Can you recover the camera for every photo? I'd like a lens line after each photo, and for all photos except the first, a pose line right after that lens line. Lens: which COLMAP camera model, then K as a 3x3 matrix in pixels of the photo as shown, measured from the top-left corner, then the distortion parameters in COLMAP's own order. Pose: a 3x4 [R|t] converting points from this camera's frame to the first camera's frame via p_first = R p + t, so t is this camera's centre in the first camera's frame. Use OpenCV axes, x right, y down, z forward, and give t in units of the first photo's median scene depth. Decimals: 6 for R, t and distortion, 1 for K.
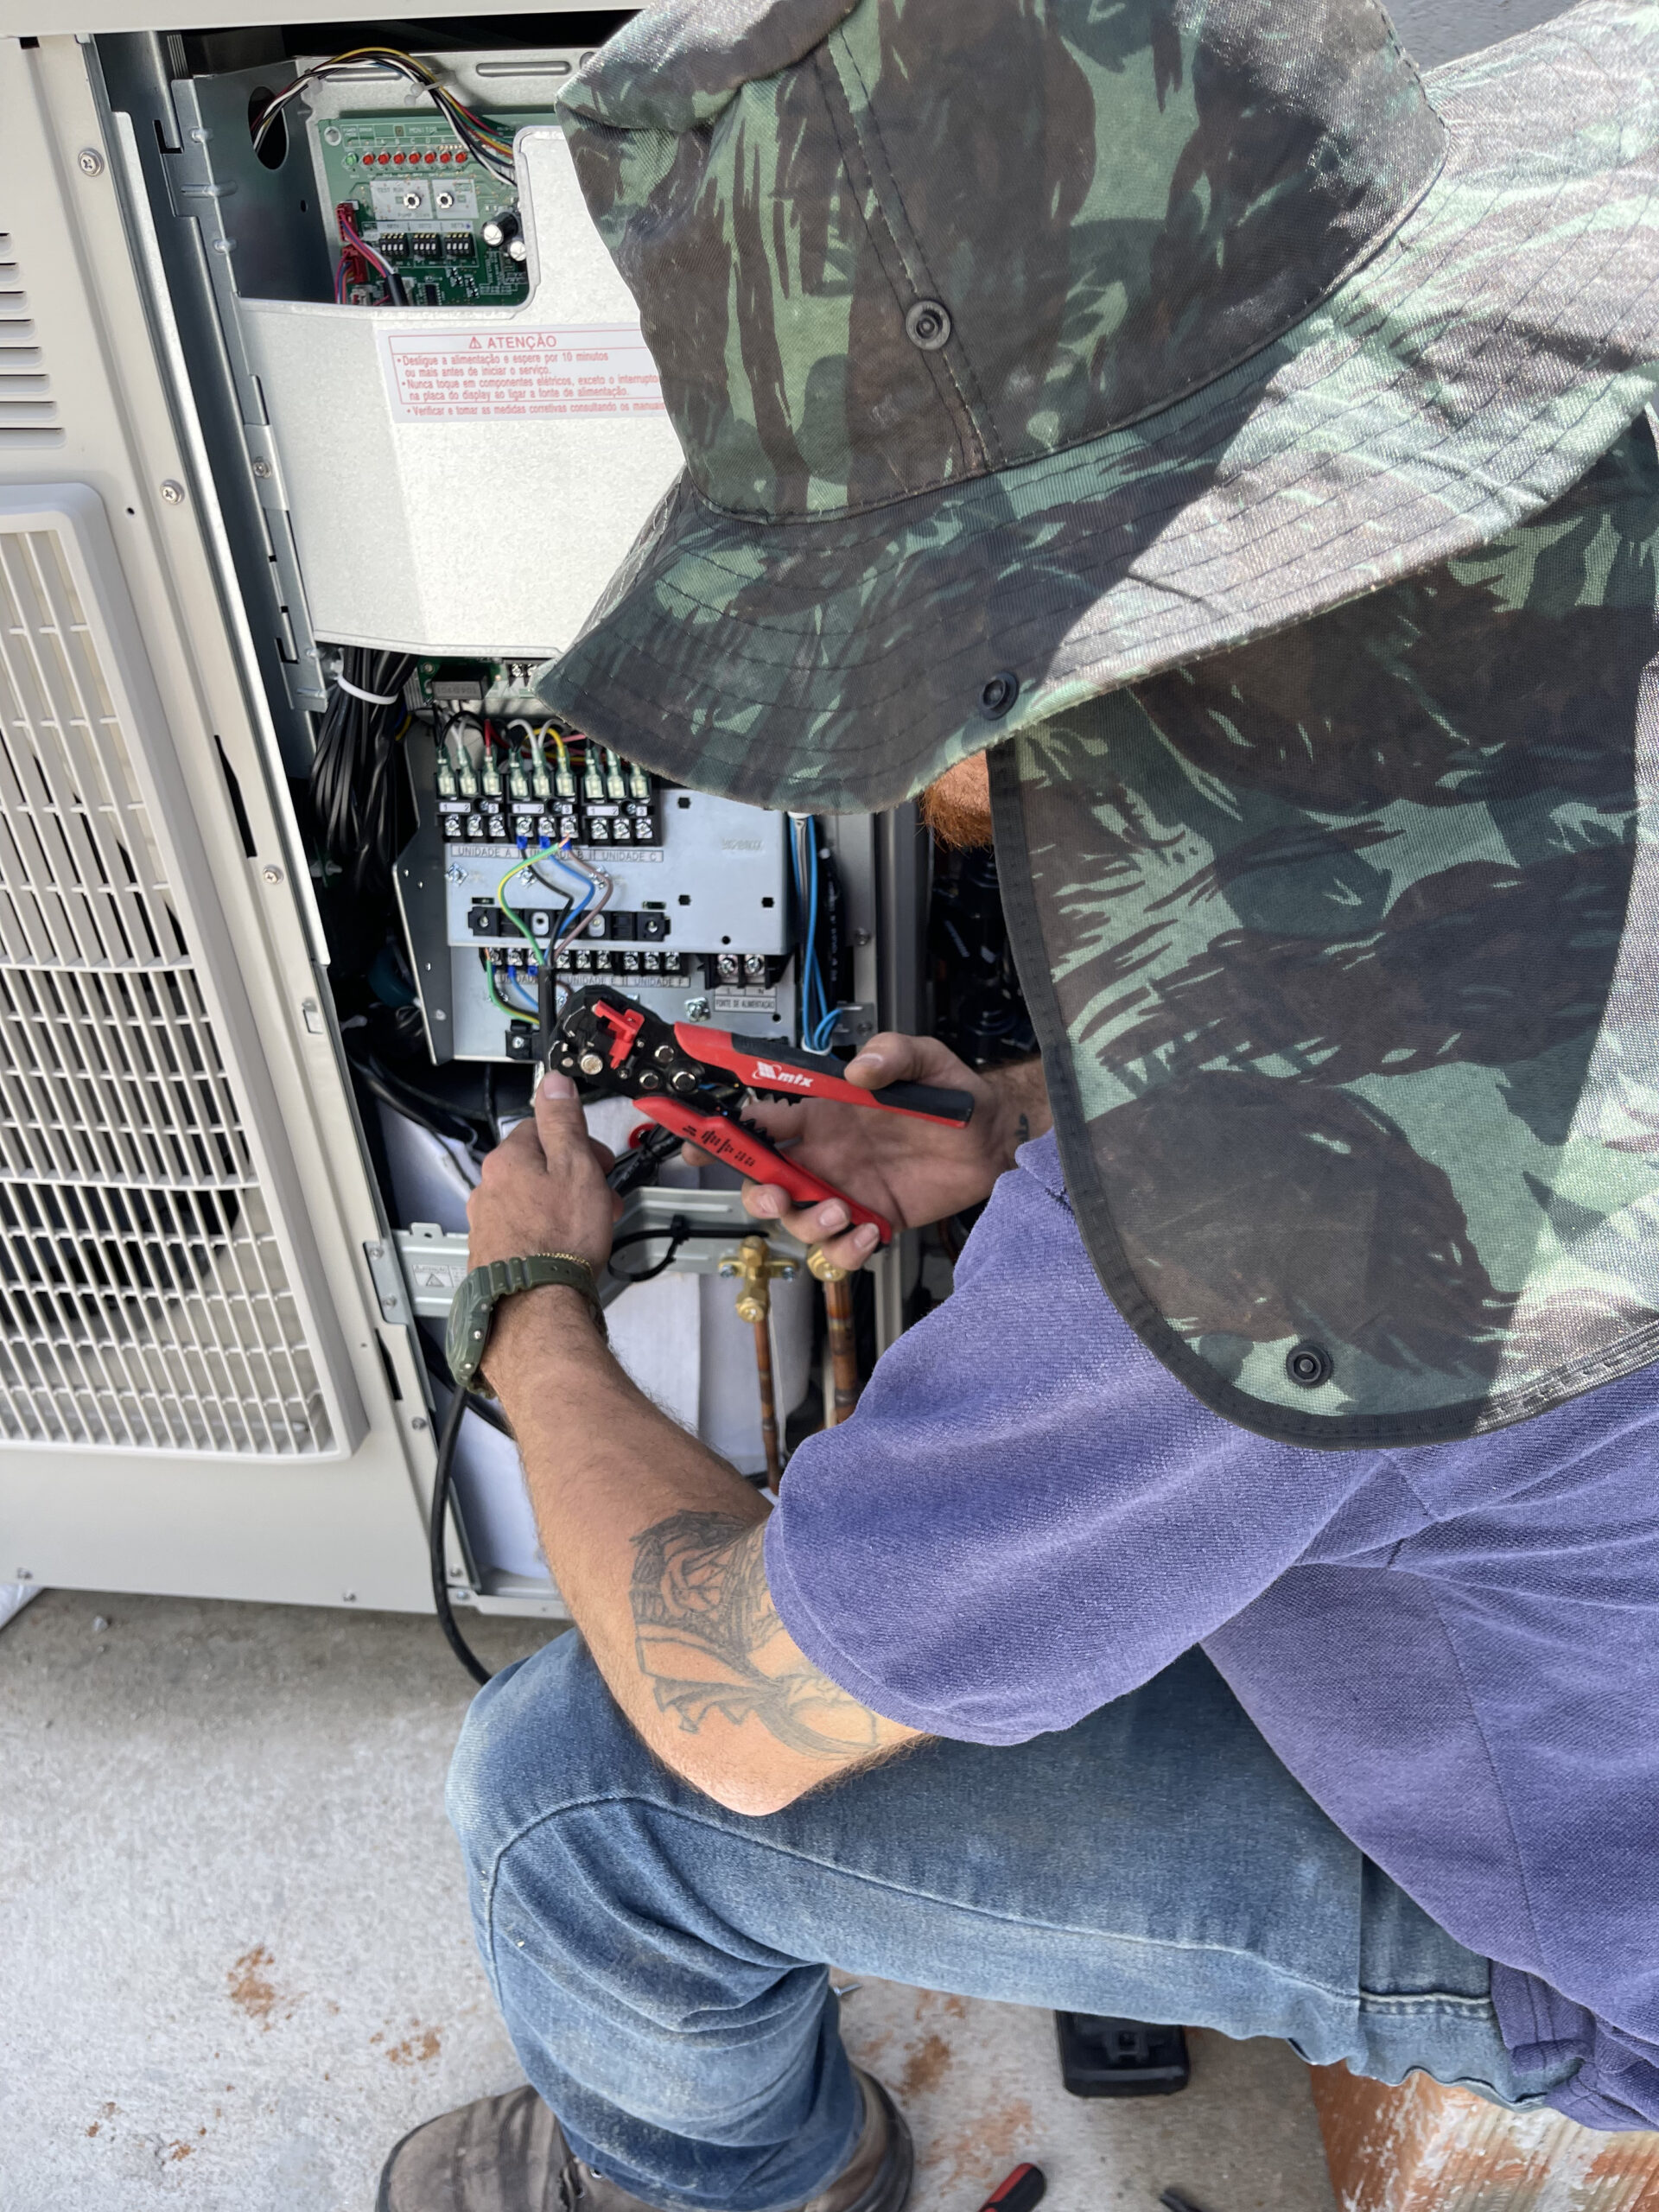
lens RADIAL K [[1638.6, 0, 838.5], [0, 1638.6, 1104.5], [0, 0, 1]] dist [0.072778, -0.099123]
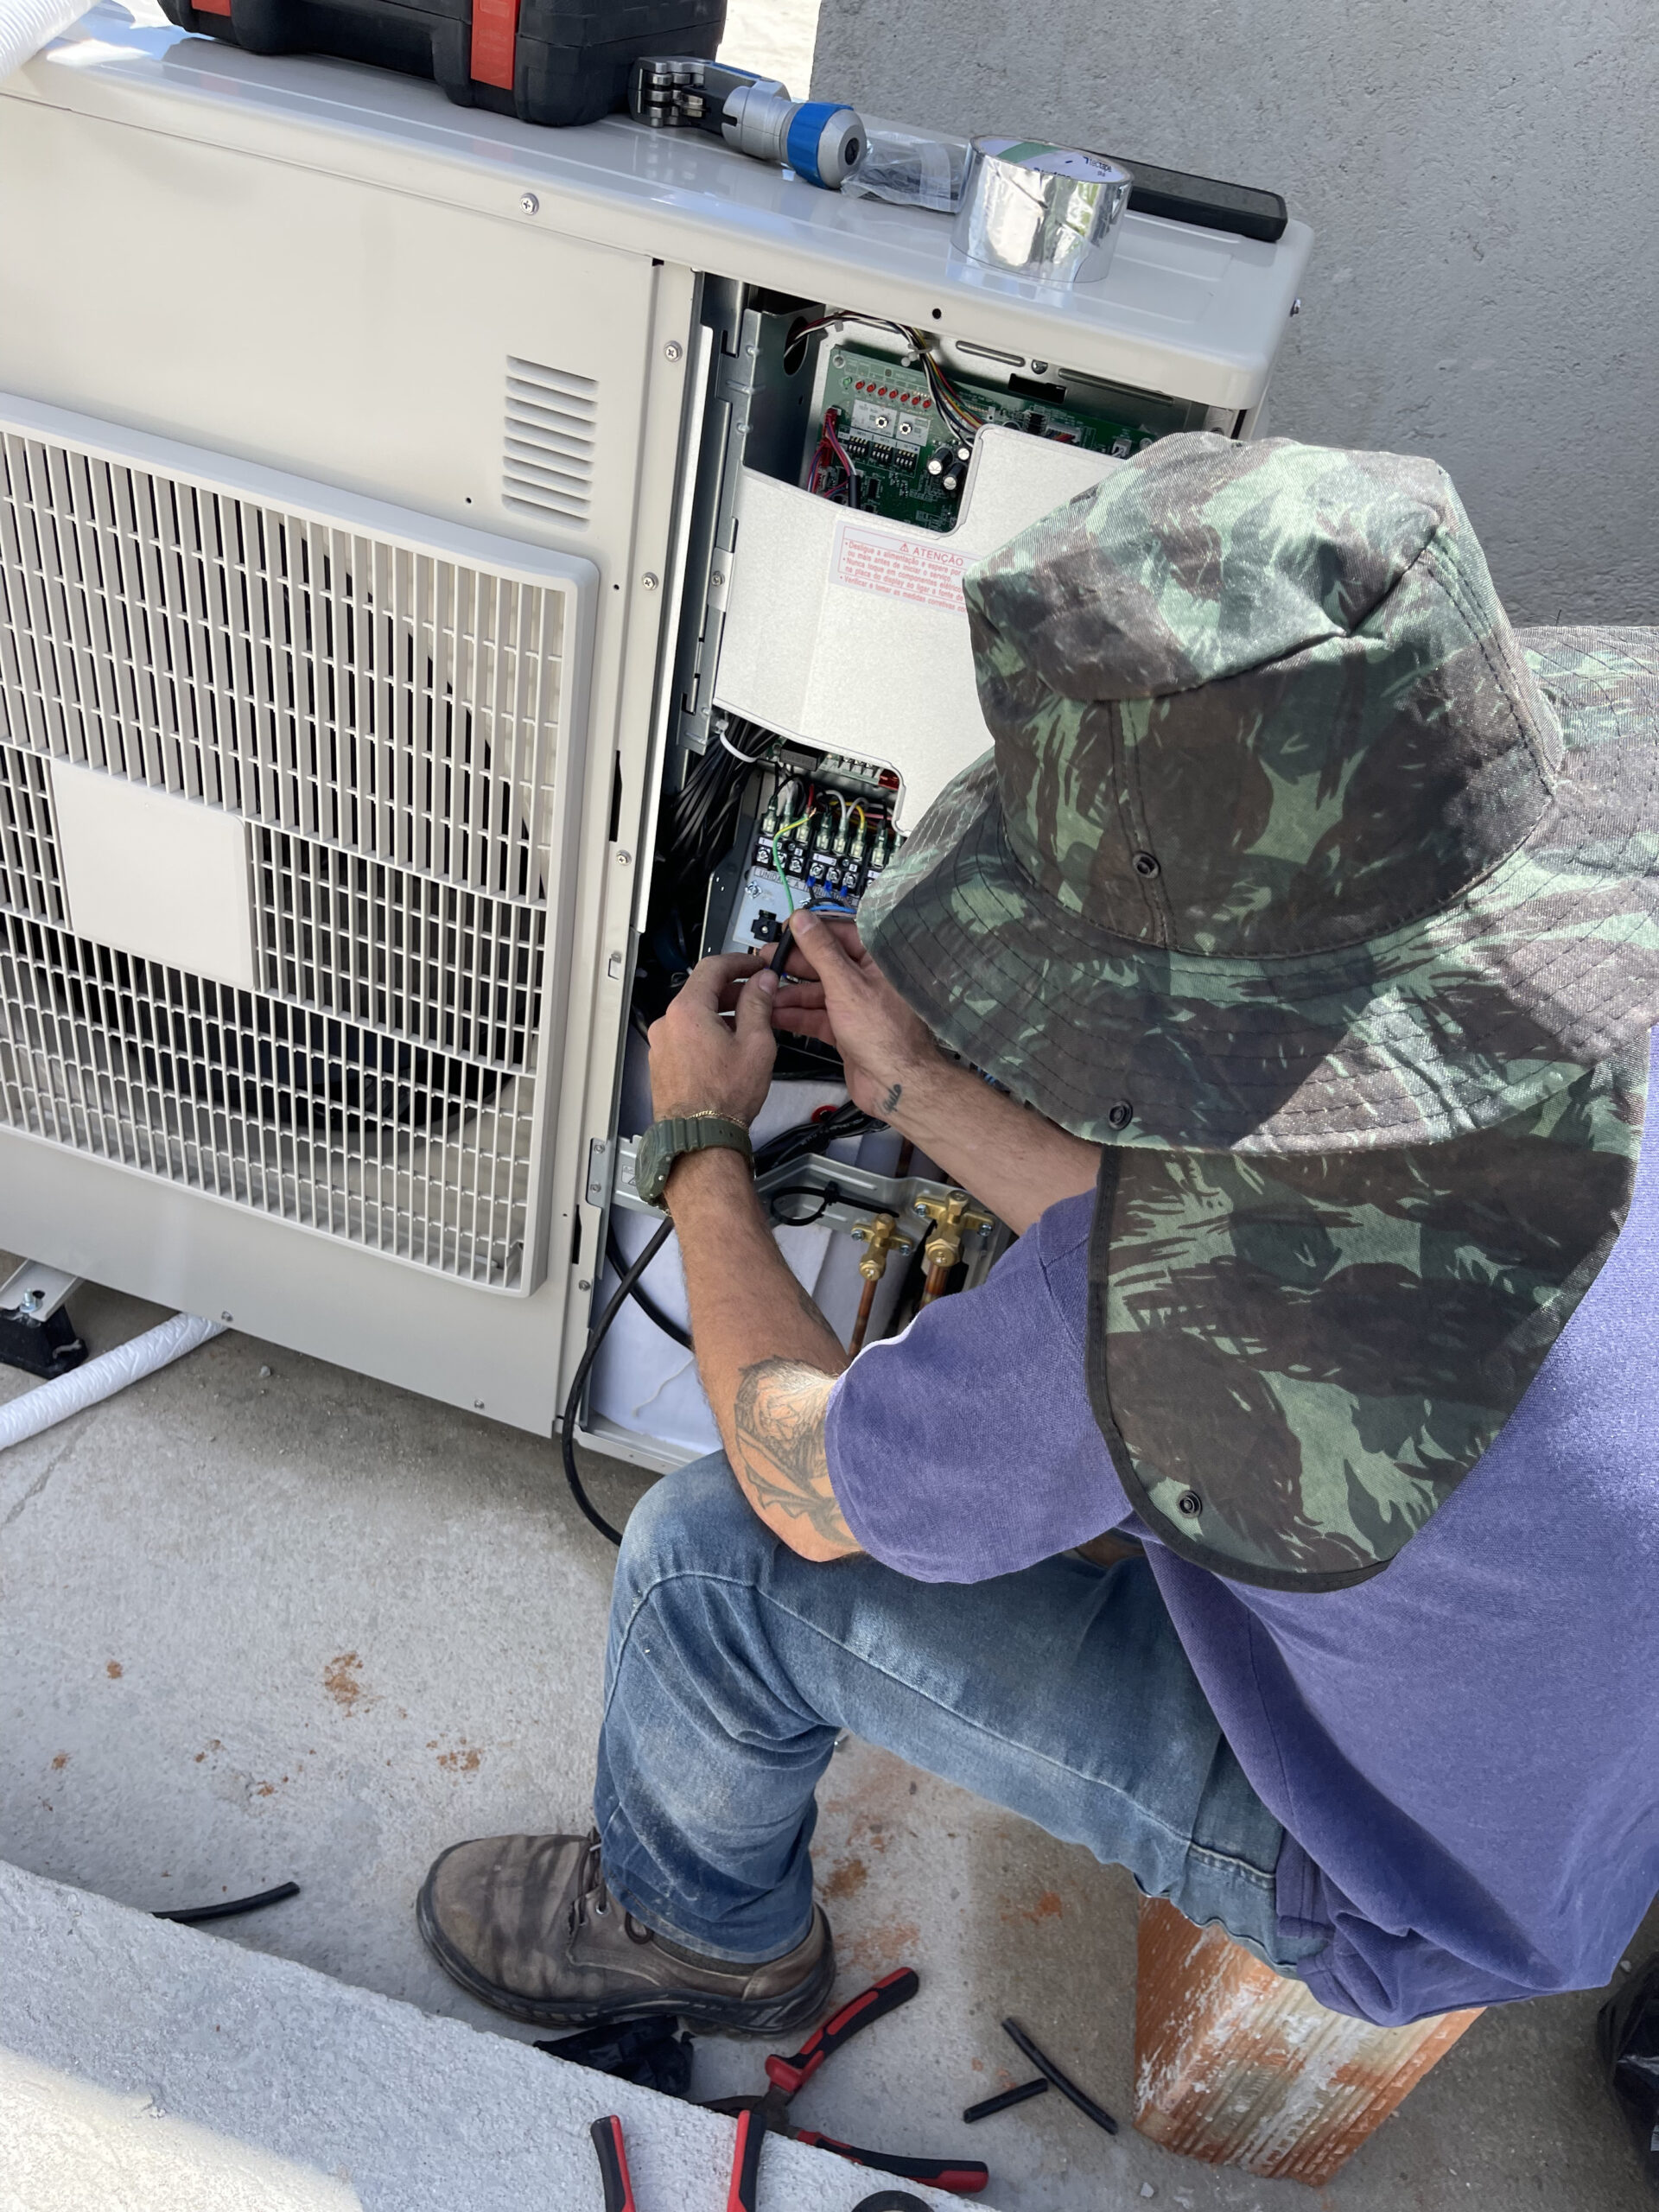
lens RADIAL K [[1629.9, 0, 863.6], [0, 1629.9, 1102.4], [0, 0, 1]] dist [0.070197, -0.098086]
pose [[0.964926, 0.262441, -0.006473, -0.086456], [-0.262212, 0.964695, 0.024674, -0.029434], [0.012720, -0.022111, 0.999675, -0.257034]]
